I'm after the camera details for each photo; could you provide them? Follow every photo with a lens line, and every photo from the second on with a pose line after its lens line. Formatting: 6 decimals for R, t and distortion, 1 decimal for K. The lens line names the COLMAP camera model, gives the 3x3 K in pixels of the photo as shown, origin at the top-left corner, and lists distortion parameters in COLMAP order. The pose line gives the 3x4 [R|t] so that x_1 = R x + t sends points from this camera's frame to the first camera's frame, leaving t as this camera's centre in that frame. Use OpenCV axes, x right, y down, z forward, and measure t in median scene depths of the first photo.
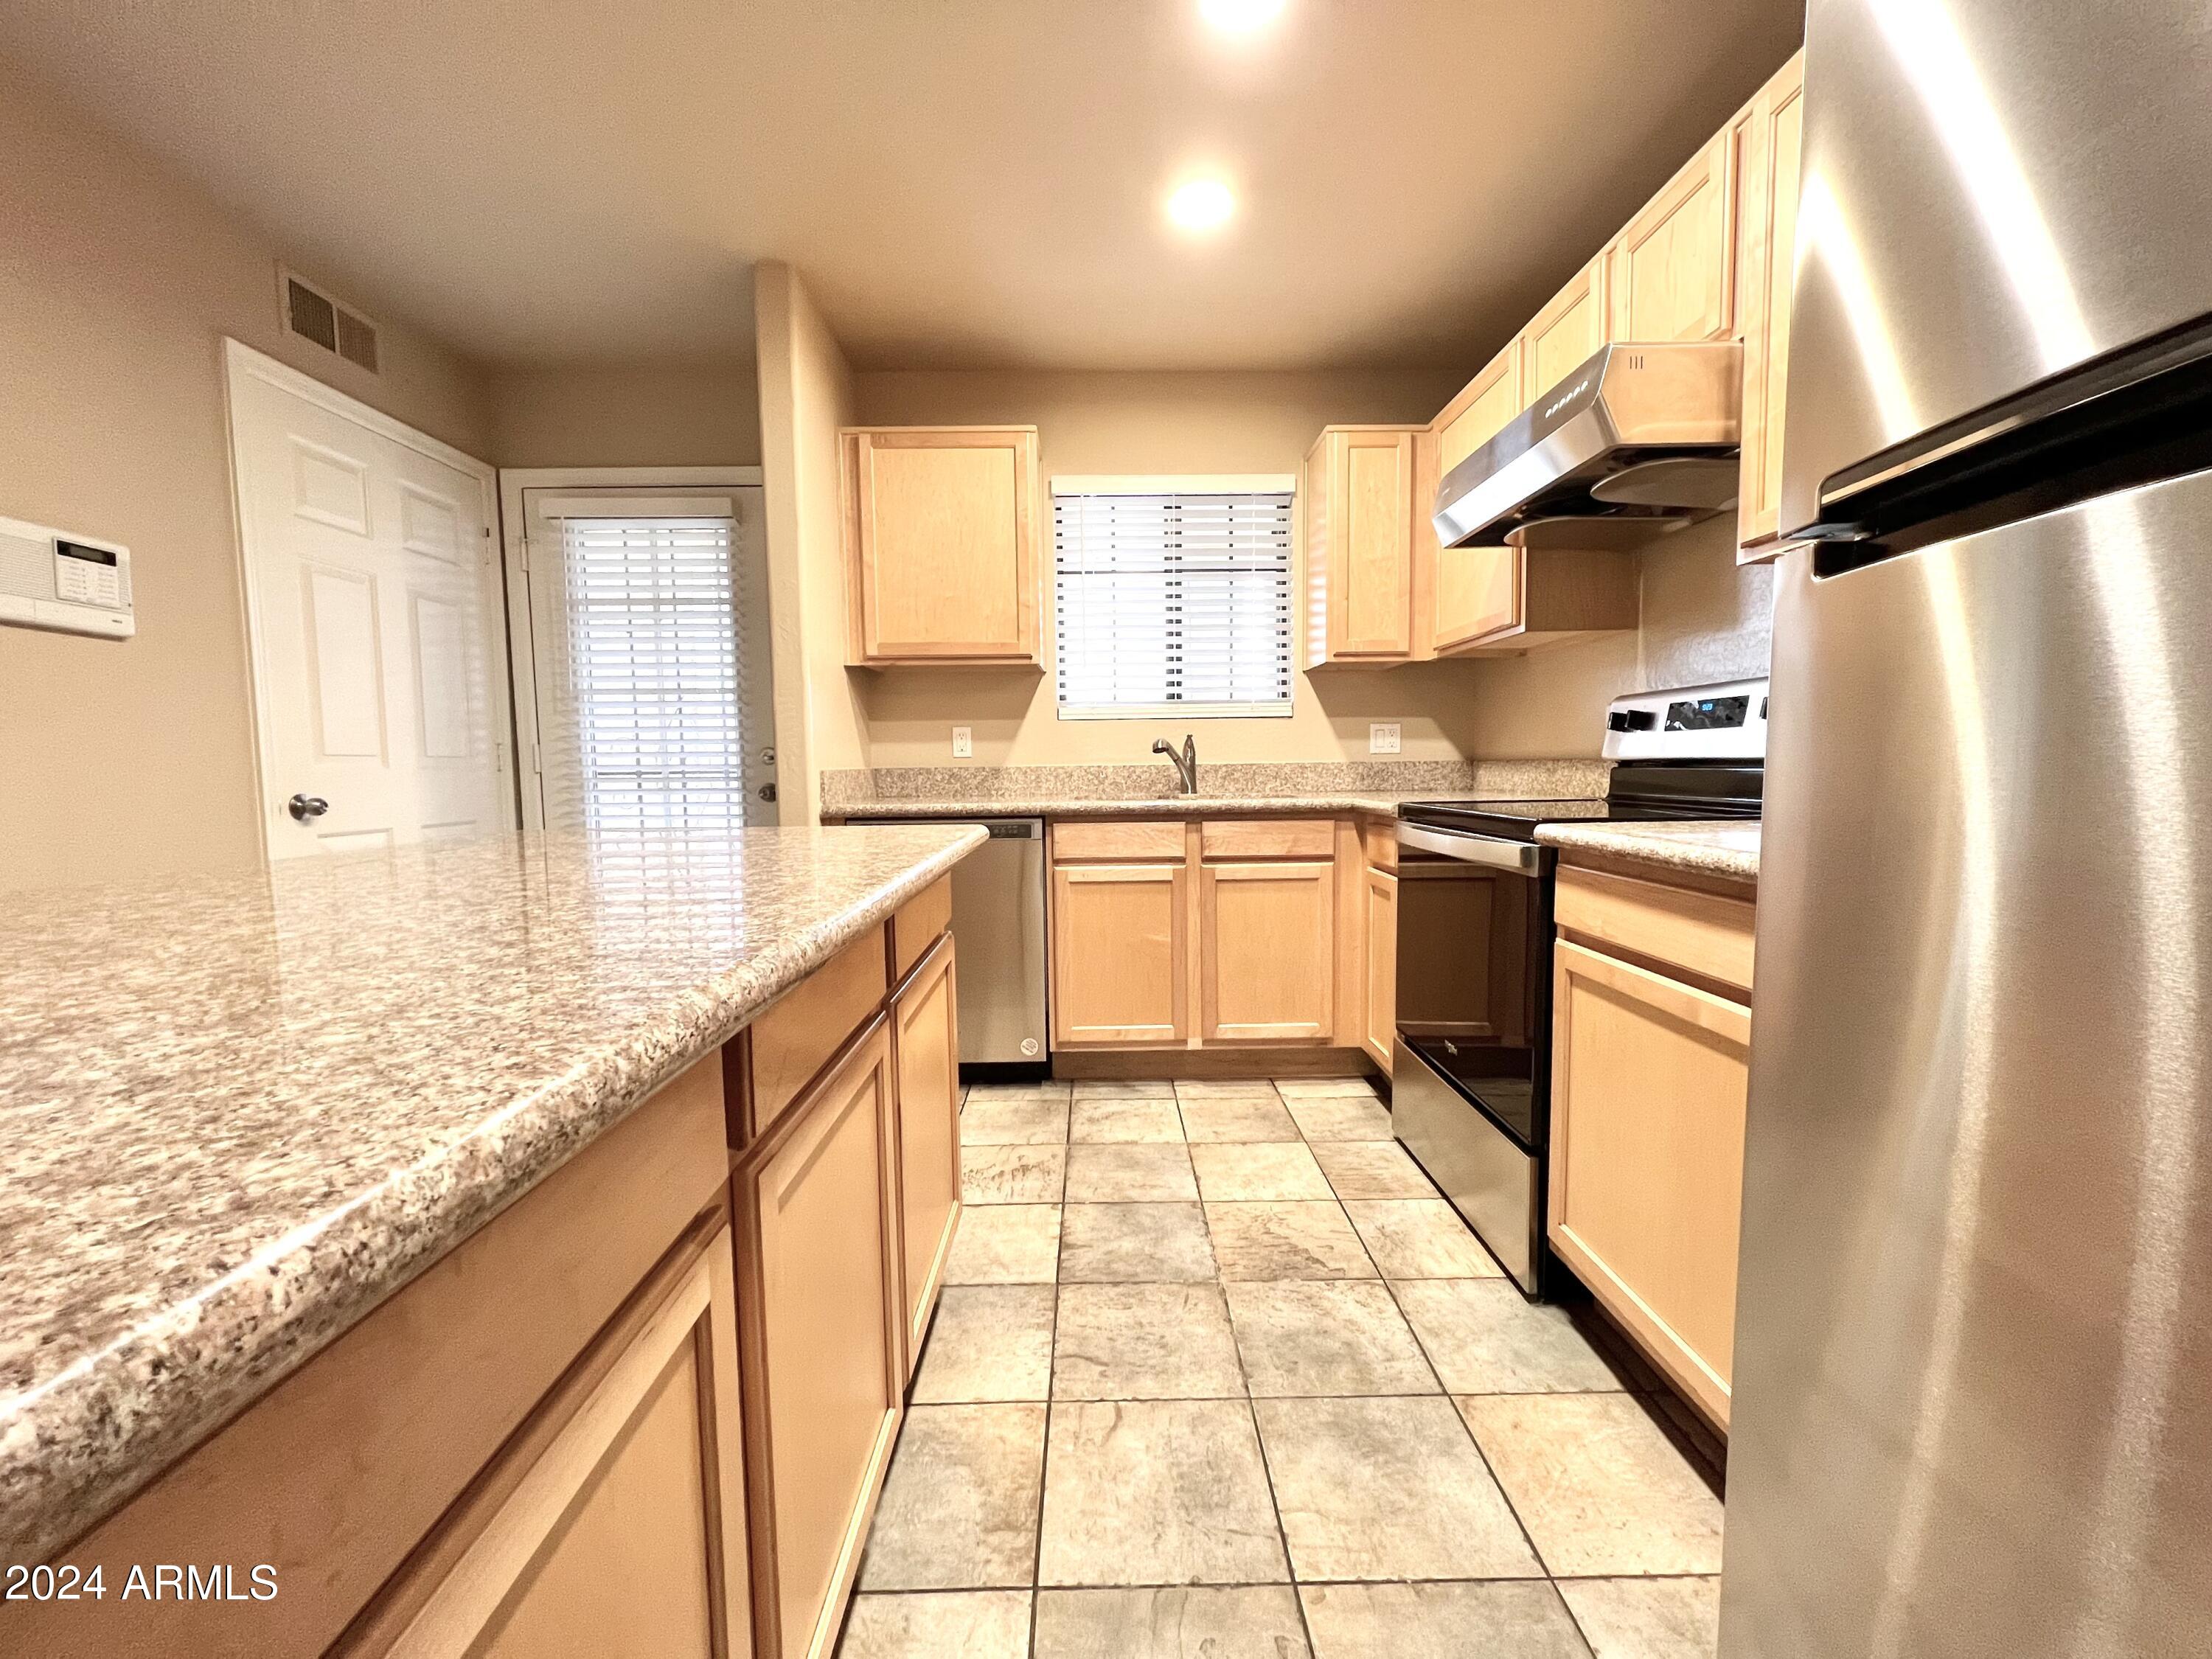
lens RADIAL K [[871.8, 0, 1106.0], [0, 871.8, 829.5], [0, 0, 1]] dist [-0.000025, 0.000008]
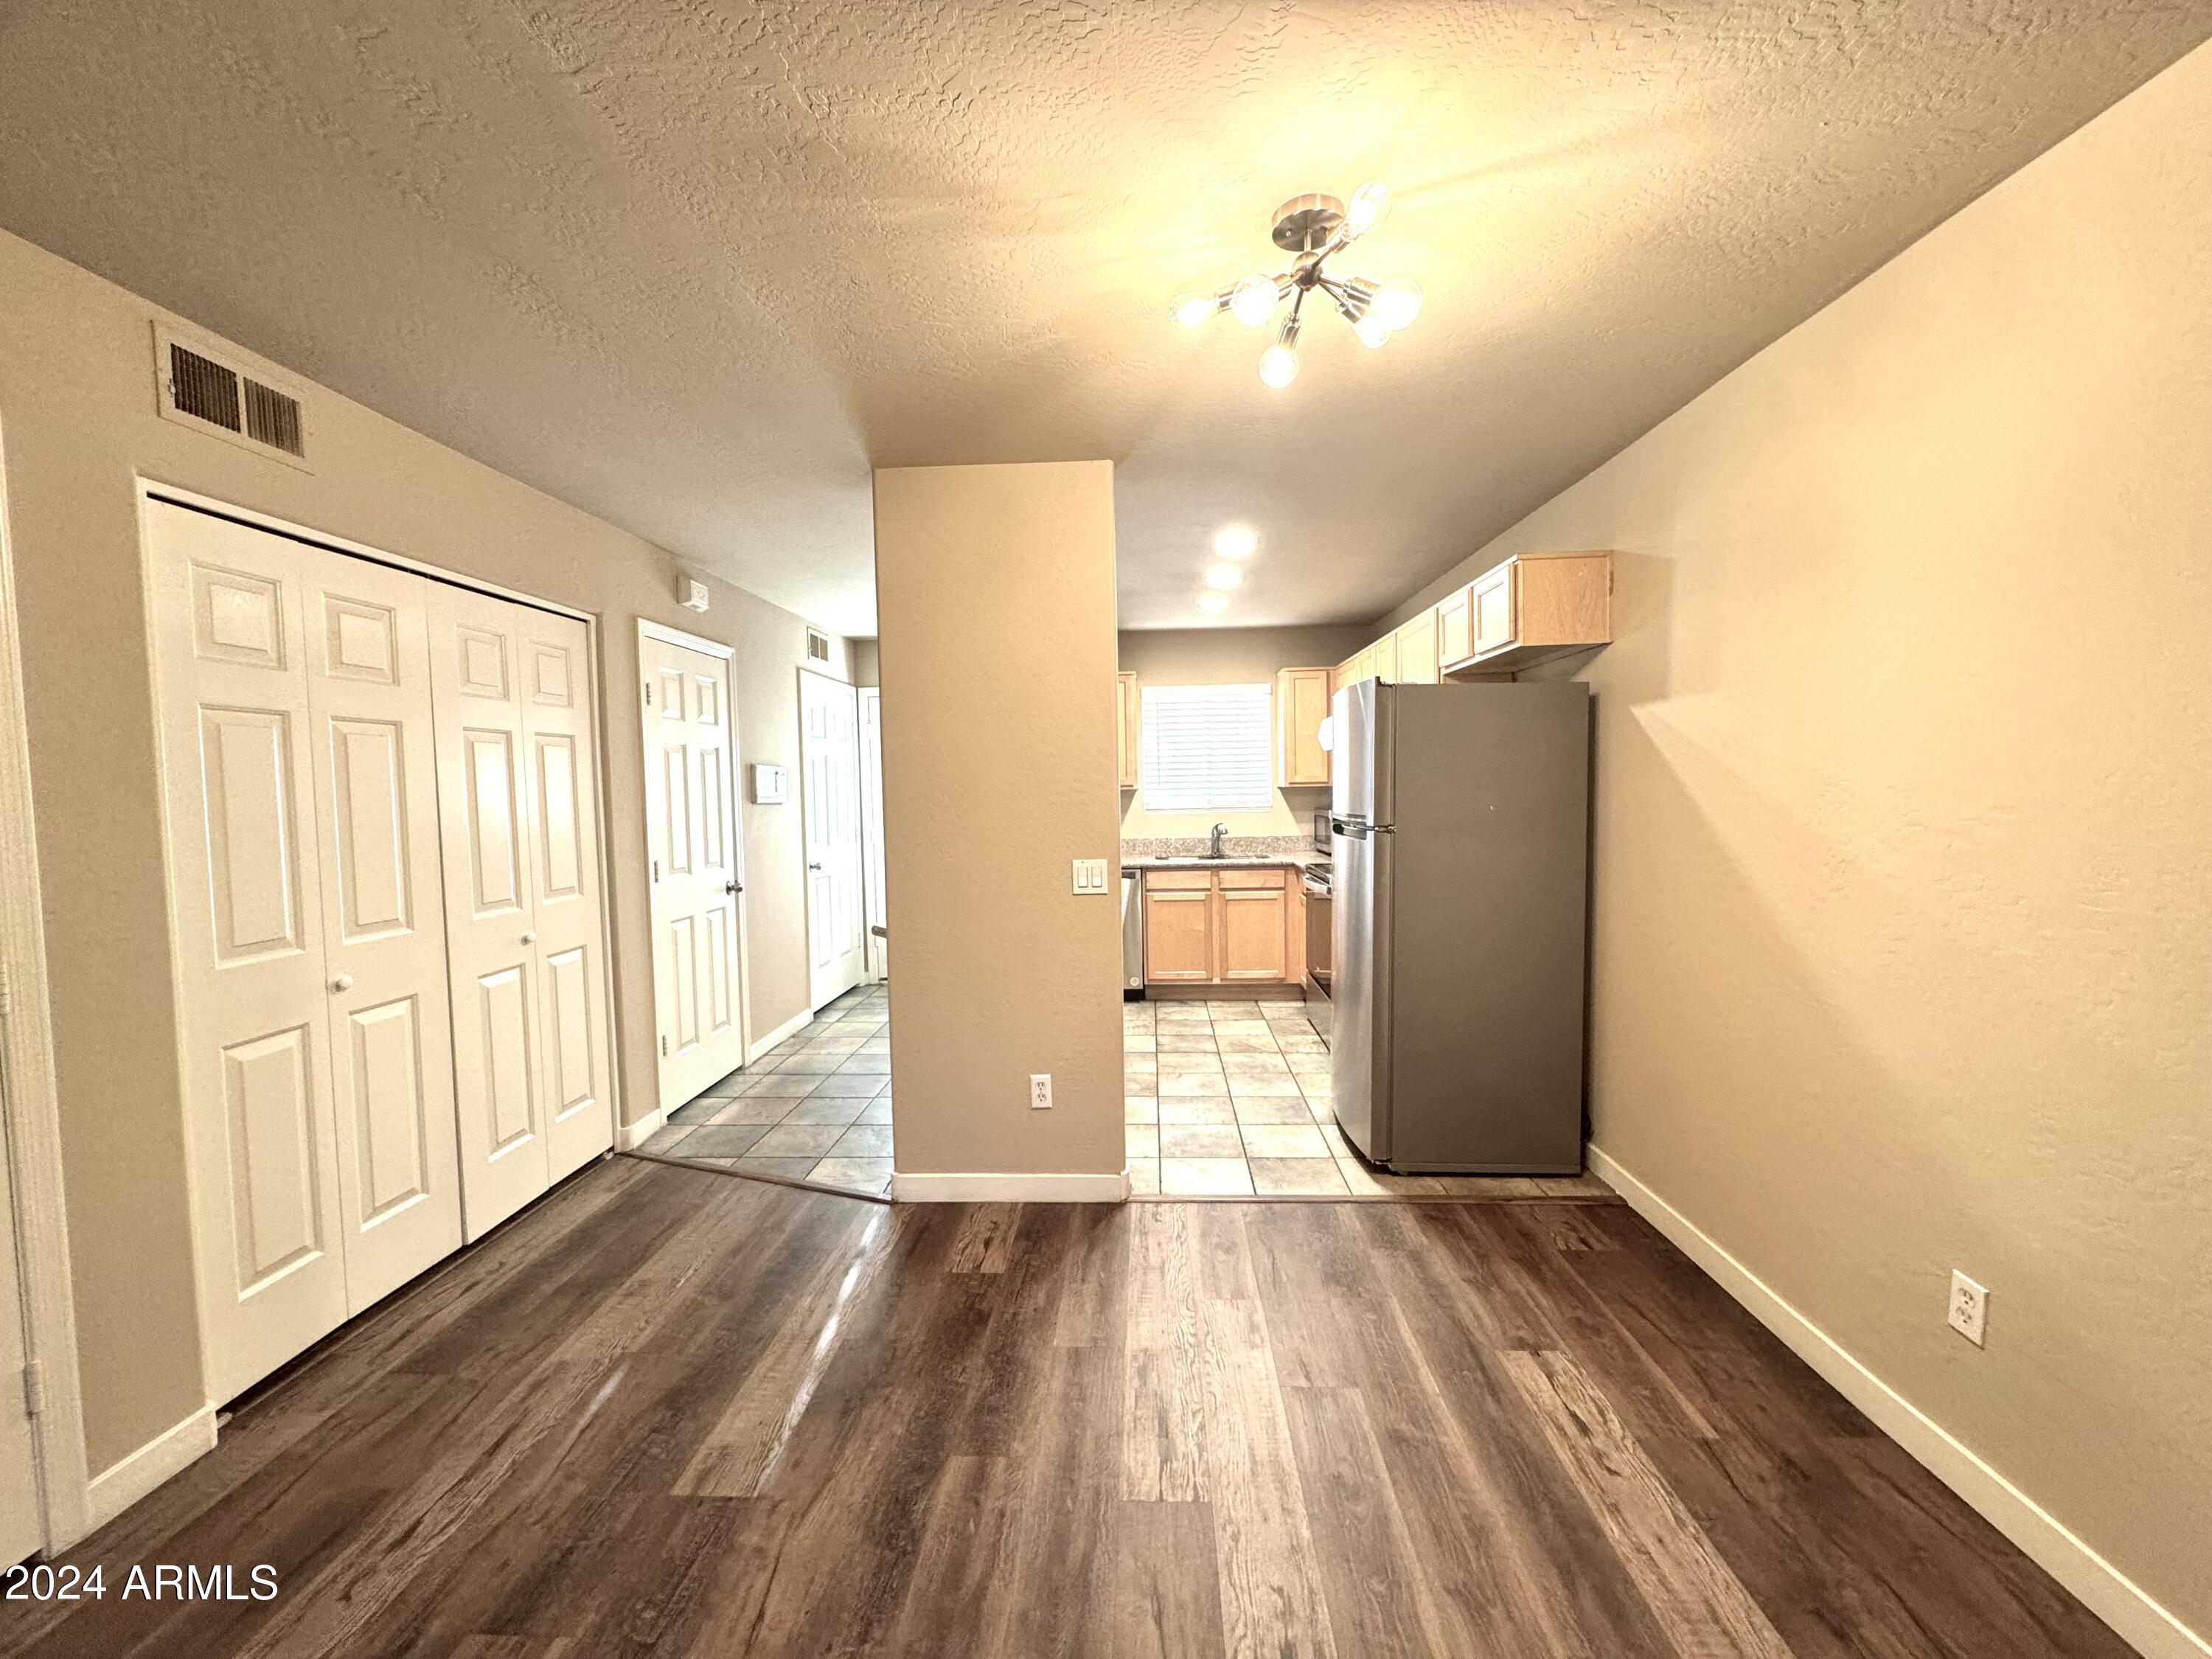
lens RADIAL K [[878.0, 0, 1106.0], [0, 878.0, 829.5], [0, 0, 1]] dist [0.000397, 0.000164]
pose [[0.997986, -0.005583, -0.063181, -0.023593], [0.003902, 0.999636, -0.026691, -0.052552], [0.063307, 0.026391, 0.997645, -1.080736]]
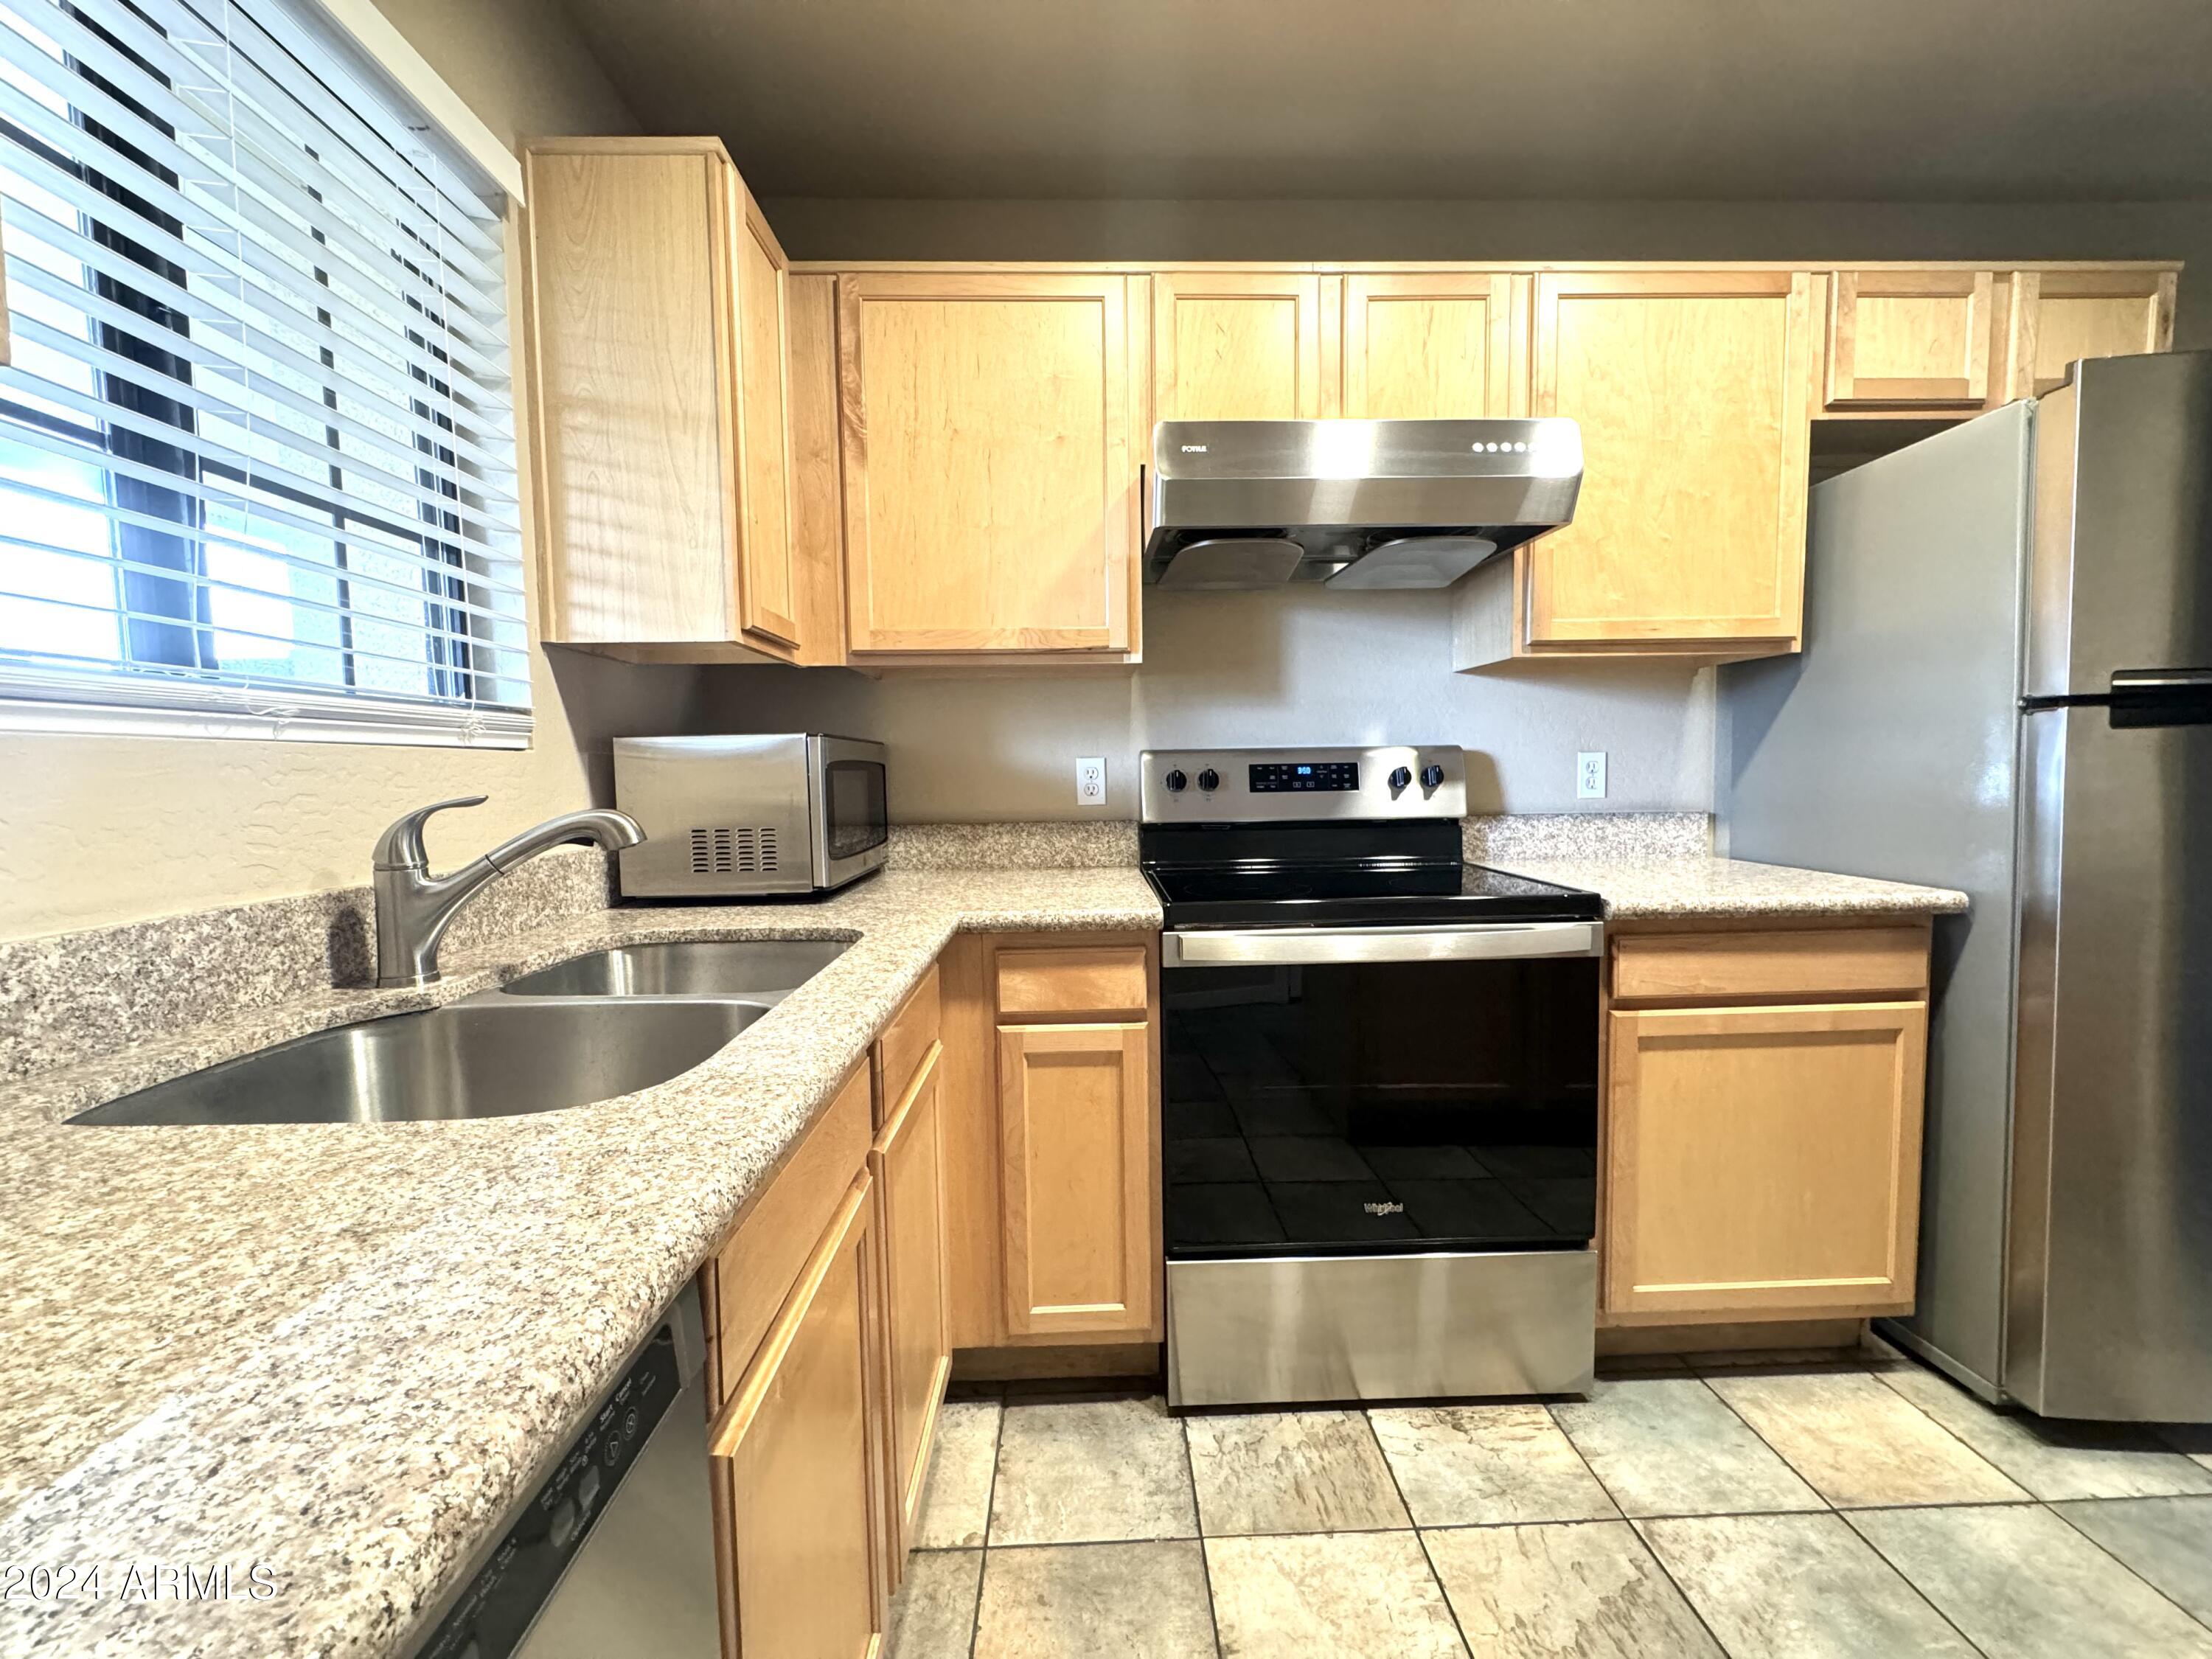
lens RADIAL K [[878.0, 0, 1106.0], [0, 878.0, 829.5], [0, 0, 1]] dist [0.000397, 0.000164]
pose [[-0.022525, -0.050219, 0.998484, -0.266092], [0.088672, 0.994701, 0.052029, -0.106994], [-0.995806, 0.089709, -0.017953, 0.918904]]
